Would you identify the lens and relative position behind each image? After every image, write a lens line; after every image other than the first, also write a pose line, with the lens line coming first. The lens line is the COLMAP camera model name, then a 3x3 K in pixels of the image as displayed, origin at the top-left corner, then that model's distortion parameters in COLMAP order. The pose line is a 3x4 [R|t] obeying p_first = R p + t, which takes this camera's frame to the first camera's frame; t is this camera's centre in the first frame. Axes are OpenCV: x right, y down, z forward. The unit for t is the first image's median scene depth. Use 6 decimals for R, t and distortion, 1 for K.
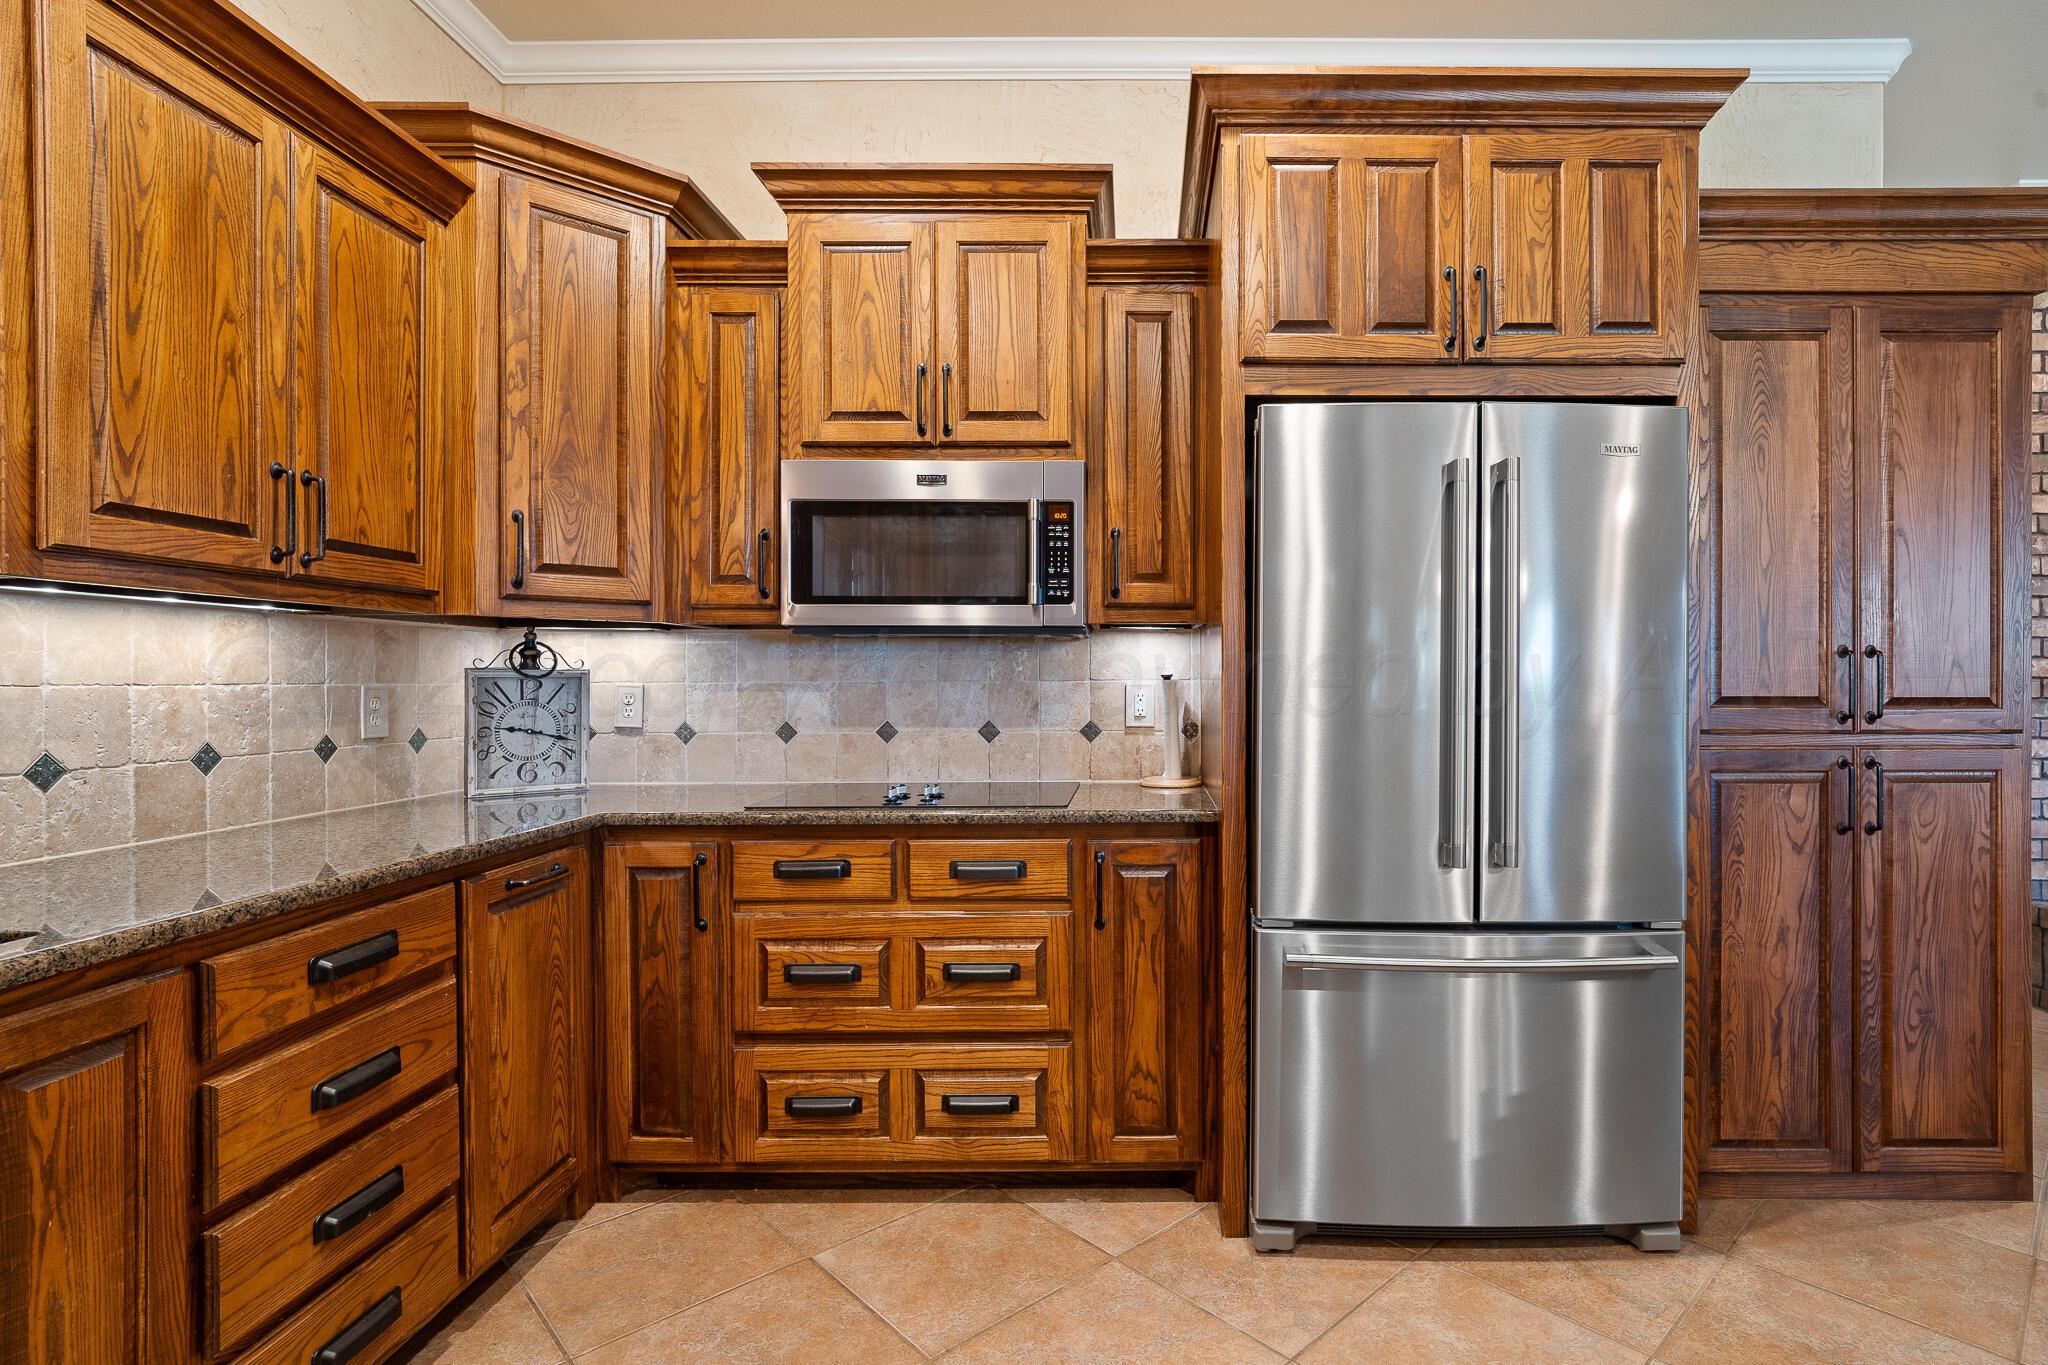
lens RADIAL K [[1044.4, 0, 1025.2], [0, 1044.4, 681.1], [0, 0, 1]] dist [-0.011812, -0.000644]
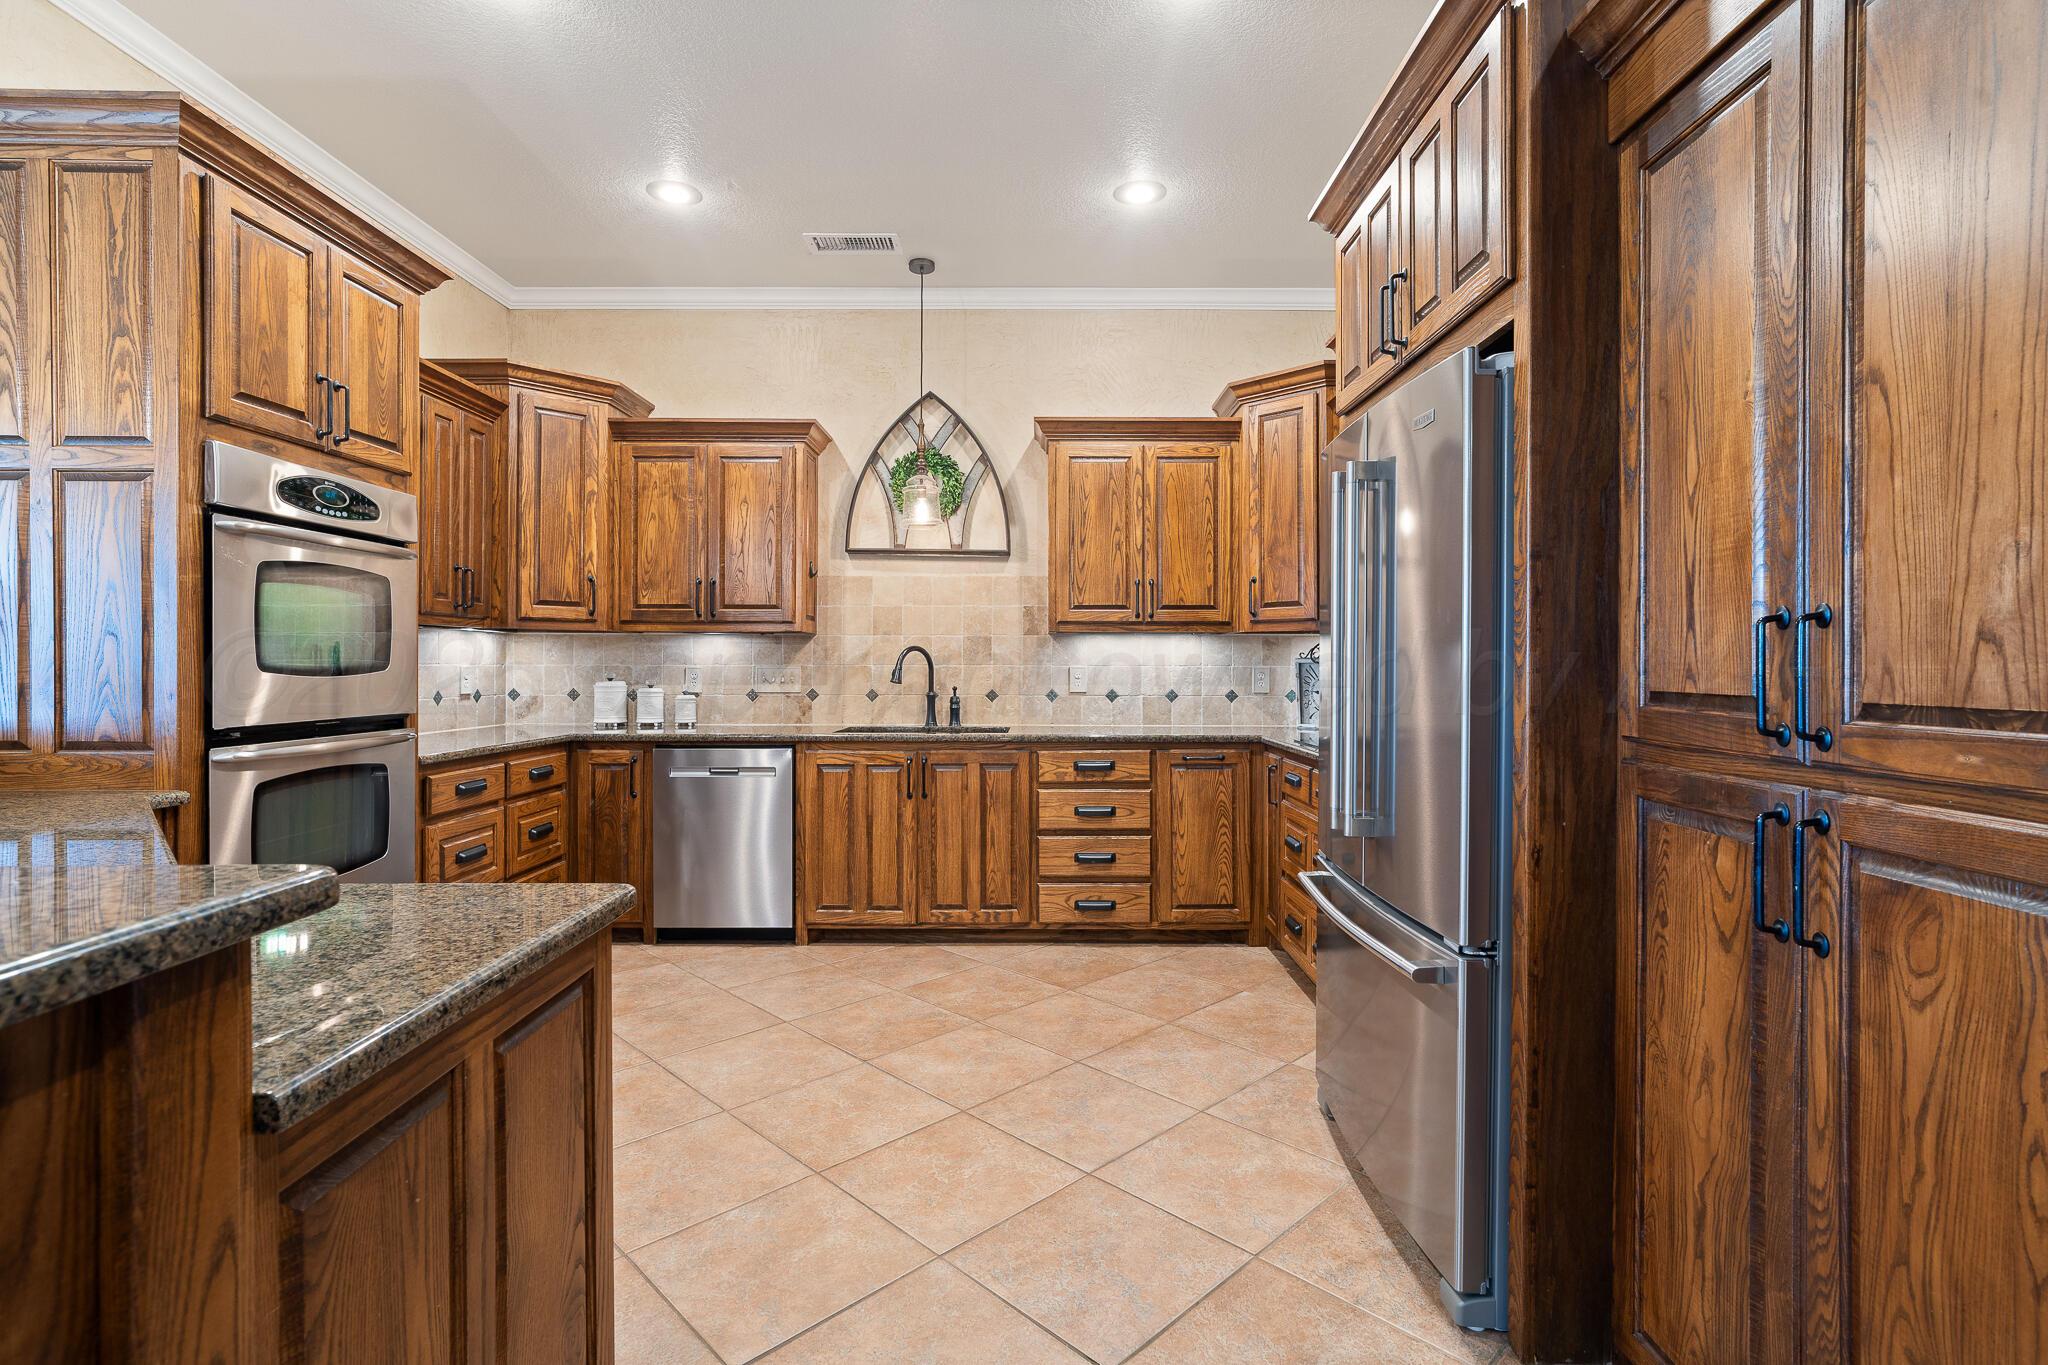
lens RADIAL K [[940.8, 0, 1028.6], [0, 940.8, 667.8], [0, 0, 1]] dist [0.001299, 0.000388]
pose [[0.006455, 0.005944, -0.999962, 1.303881], [-0.004815, 0.999971, 0.005913, -0.002758], [0.999968, 0.004777, 0.006483, 0.584745]]
